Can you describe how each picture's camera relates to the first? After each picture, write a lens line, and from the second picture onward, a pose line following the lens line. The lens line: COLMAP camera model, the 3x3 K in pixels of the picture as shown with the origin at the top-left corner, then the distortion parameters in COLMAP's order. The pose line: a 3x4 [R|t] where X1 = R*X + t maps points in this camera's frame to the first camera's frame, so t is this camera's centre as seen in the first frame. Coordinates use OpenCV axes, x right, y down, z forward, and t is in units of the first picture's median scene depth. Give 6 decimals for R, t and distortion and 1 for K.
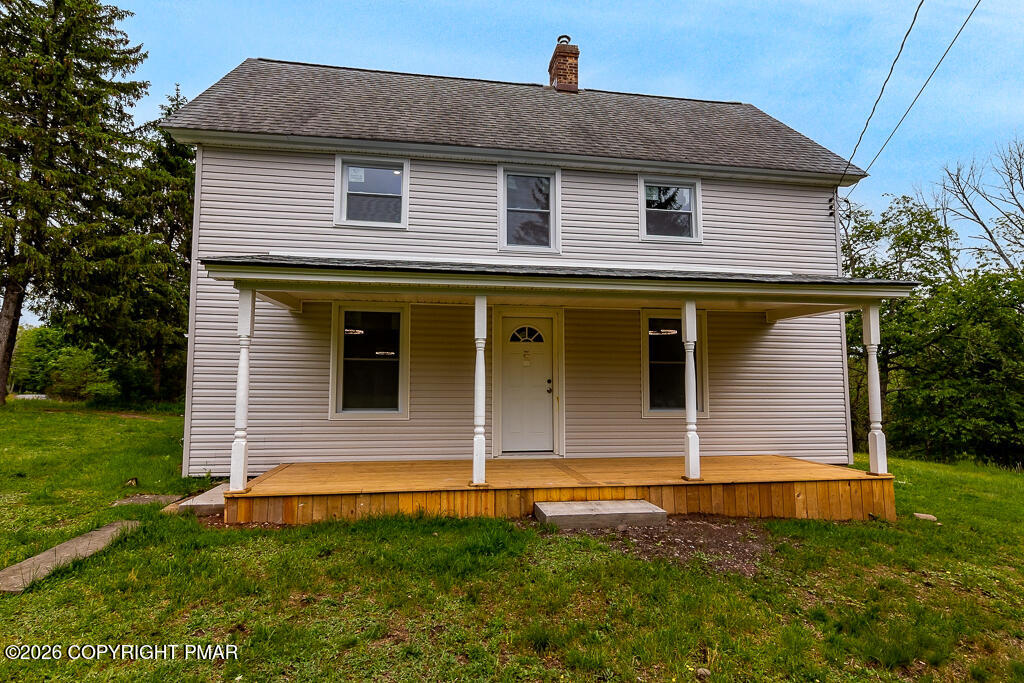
lens RADIAL K [[538.2, 0, 512.8], [0, 538.2, 329.0], [0, 0, 1]] dist [0.001520, 0.000889]
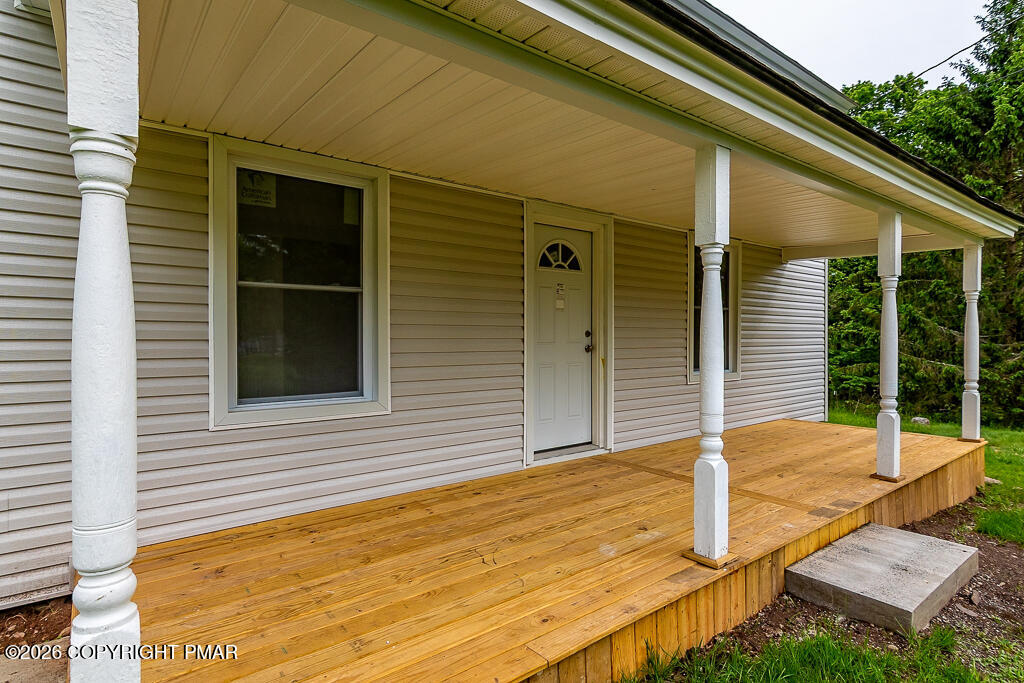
lens RADIAL K [[538.2, 0, 512.8], [0, 538.2, 329.0], [0, 0, 1]] dist [0.001520, 0.000889]
pose [[0.868590, 0.001673, 0.495529, -0.330484], [-0.050000, 0.995187, 0.084282, 0.044969], [-0.493003, -0.097982, 0.864492, 0.519429]]
